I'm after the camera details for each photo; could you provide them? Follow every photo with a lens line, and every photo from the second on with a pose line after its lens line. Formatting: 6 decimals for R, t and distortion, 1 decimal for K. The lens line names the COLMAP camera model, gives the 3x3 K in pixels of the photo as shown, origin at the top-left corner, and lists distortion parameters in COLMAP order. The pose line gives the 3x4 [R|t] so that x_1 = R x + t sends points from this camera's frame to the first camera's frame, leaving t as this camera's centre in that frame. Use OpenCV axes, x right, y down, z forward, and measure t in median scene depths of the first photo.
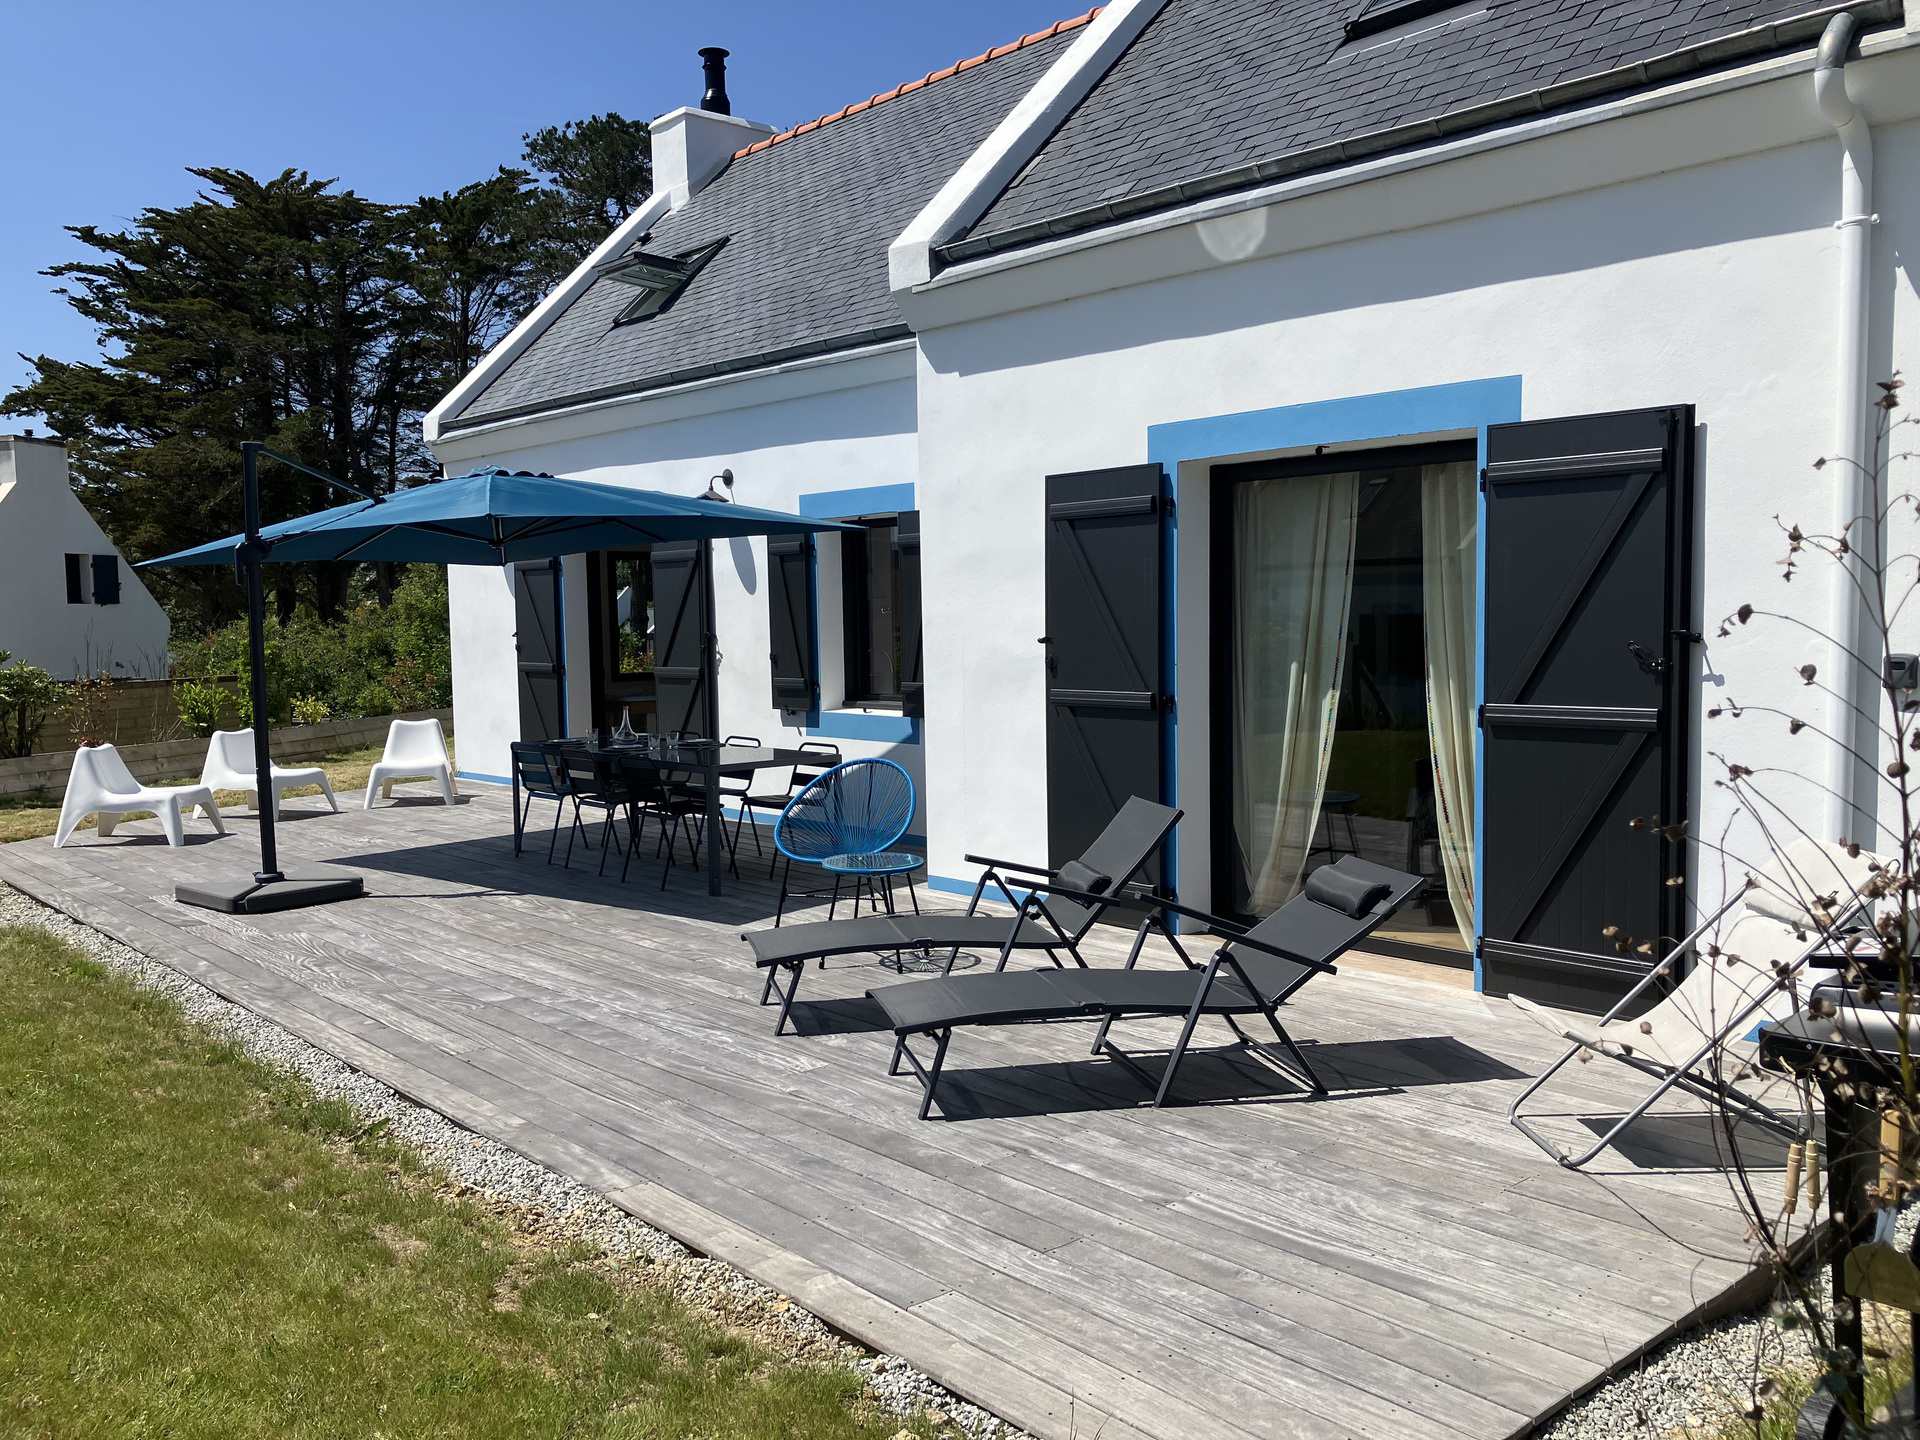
lens RADIAL K [[1563.2, 0, 963.8], [0, 1563.2, 721.3], [0, 0, 1]] dist [0.041669, -0.051309]
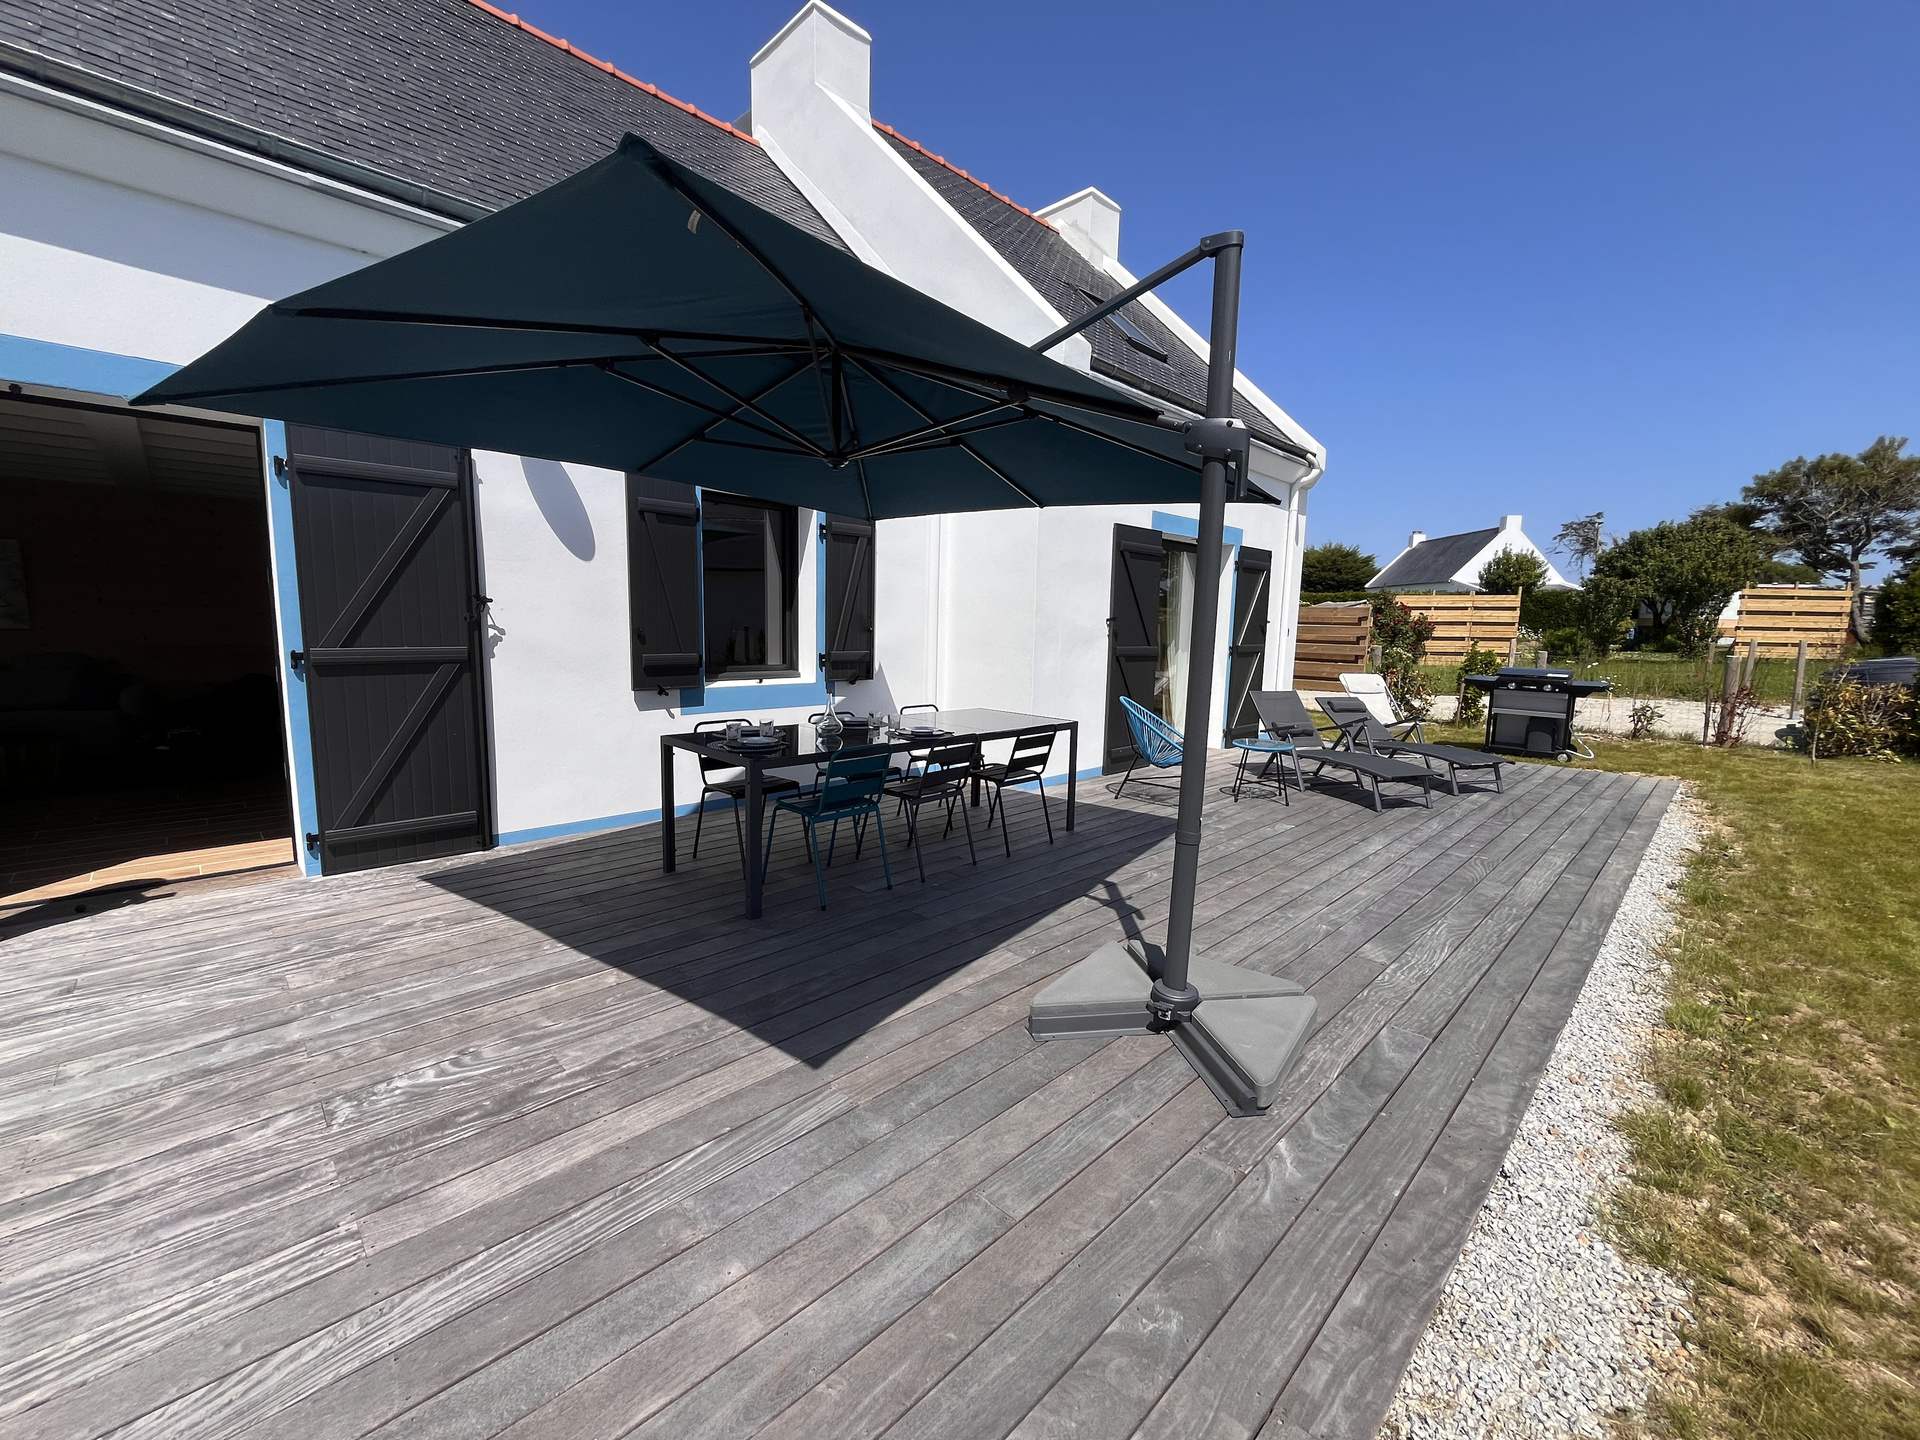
lens RADIAL K [[777.6, 0, 967.6], [0, 777.6, 720.7], [0, 0, 1]] dist [-0.001148, -0.000355]
pose [[-0.065526, -0.137598, 0.988318, -0.556161], [0.025069, 0.989907, 0.139481, -0.047027], [-0.997536, 0.033916, -0.061415, 0.860580]]
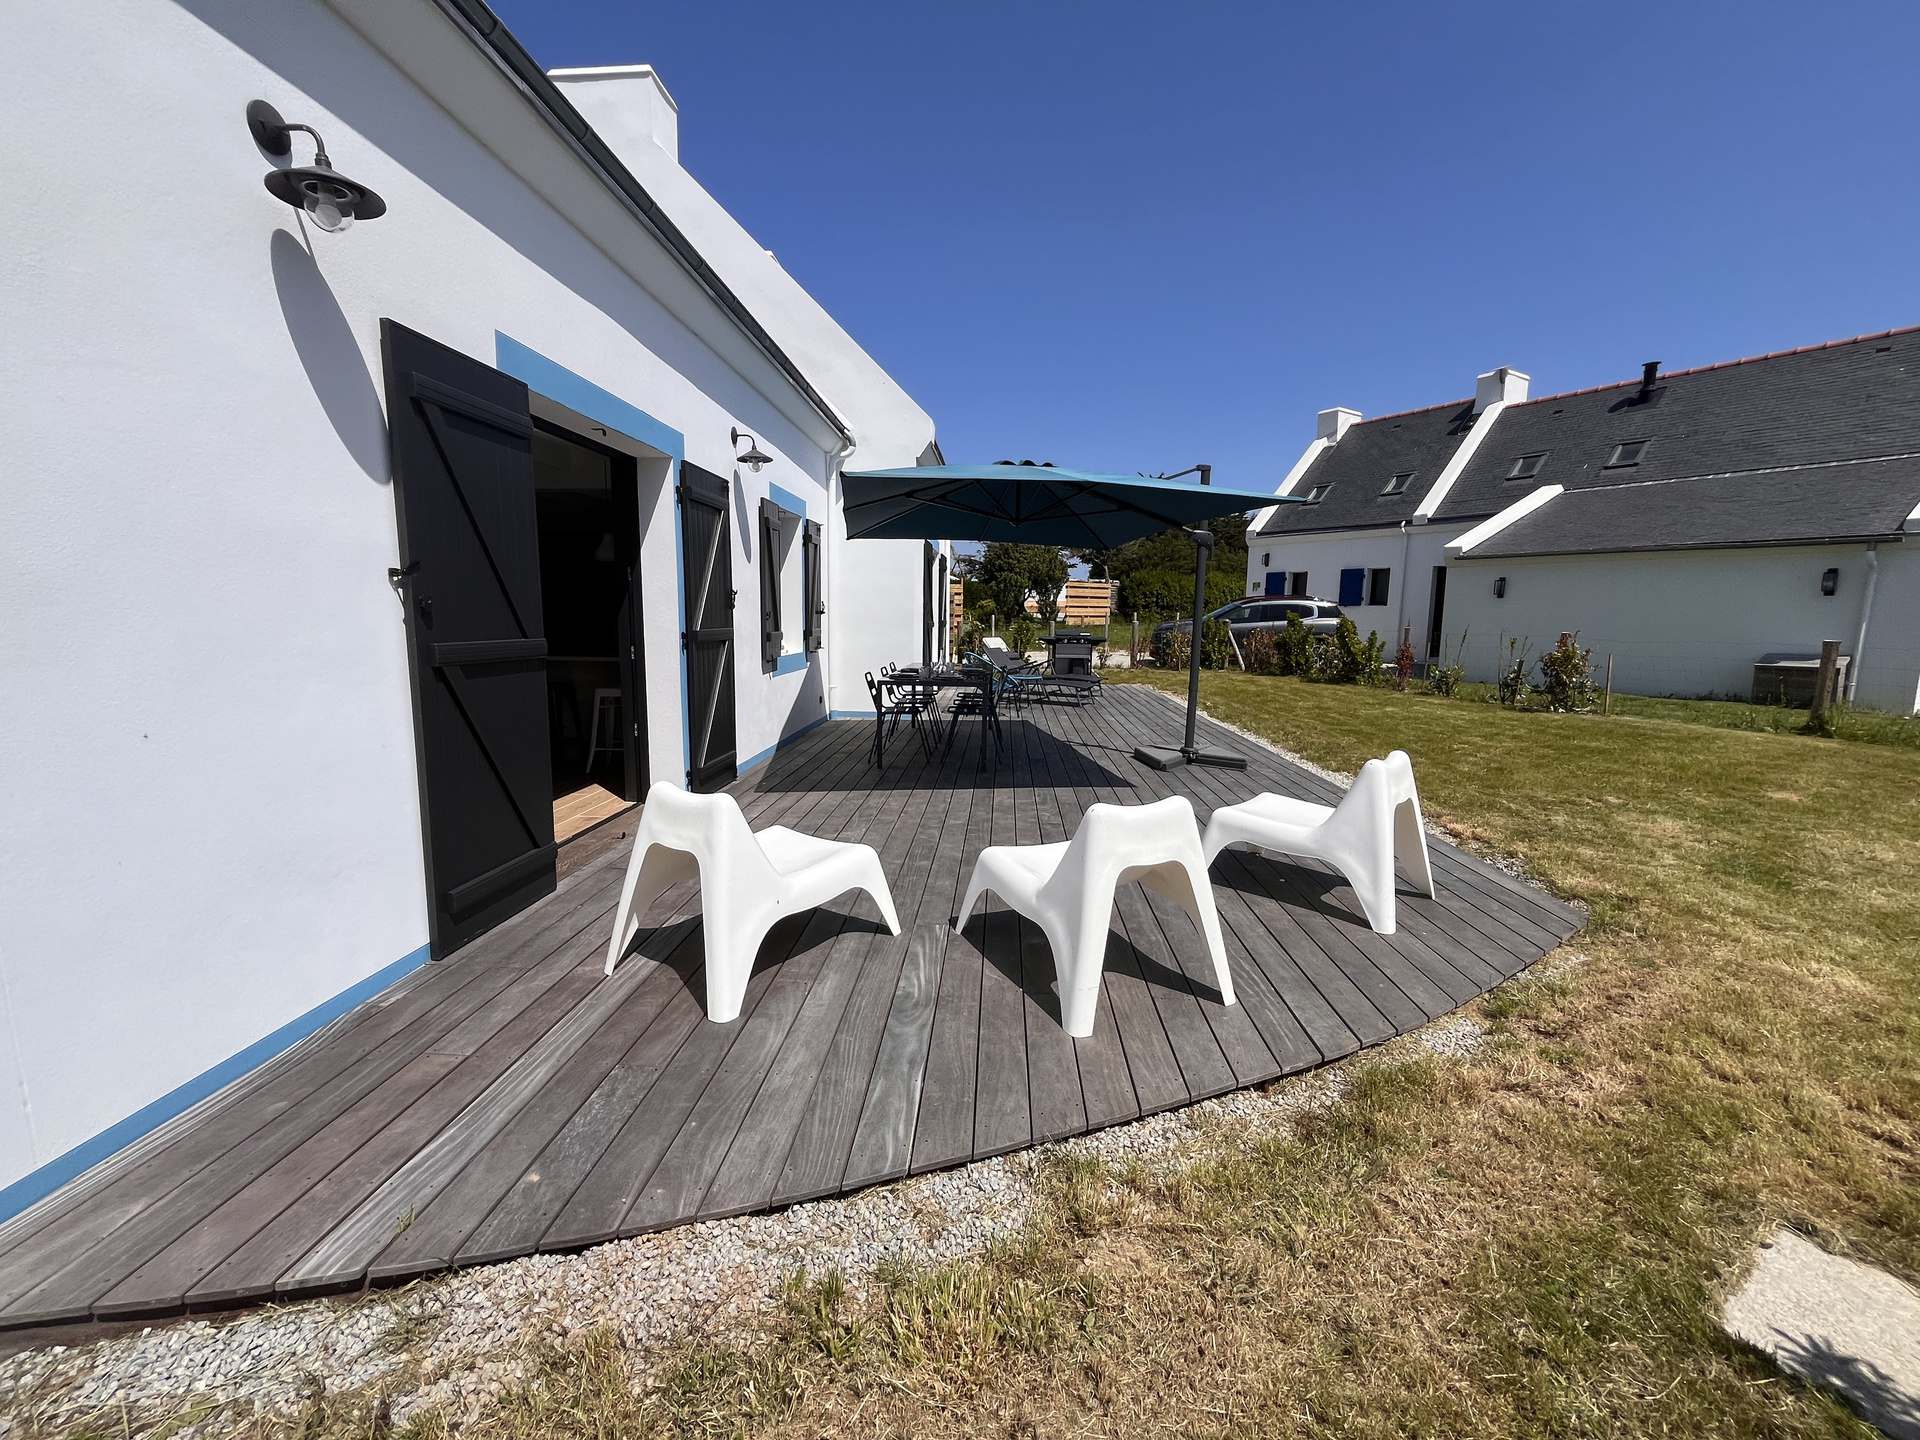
lens RADIAL K [[777.6, 0, 960.8], [0, 777.6, 728.1], [0, 0, 1]] dist [-0.001148, -0.000355]
pose [[-0.711122, -0.122888, 0.692245, -0.245163], [0.007106, 0.983299, 0.181856, -0.032943], [-0.703033, 0.134241, -0.698373, 0.762628]]
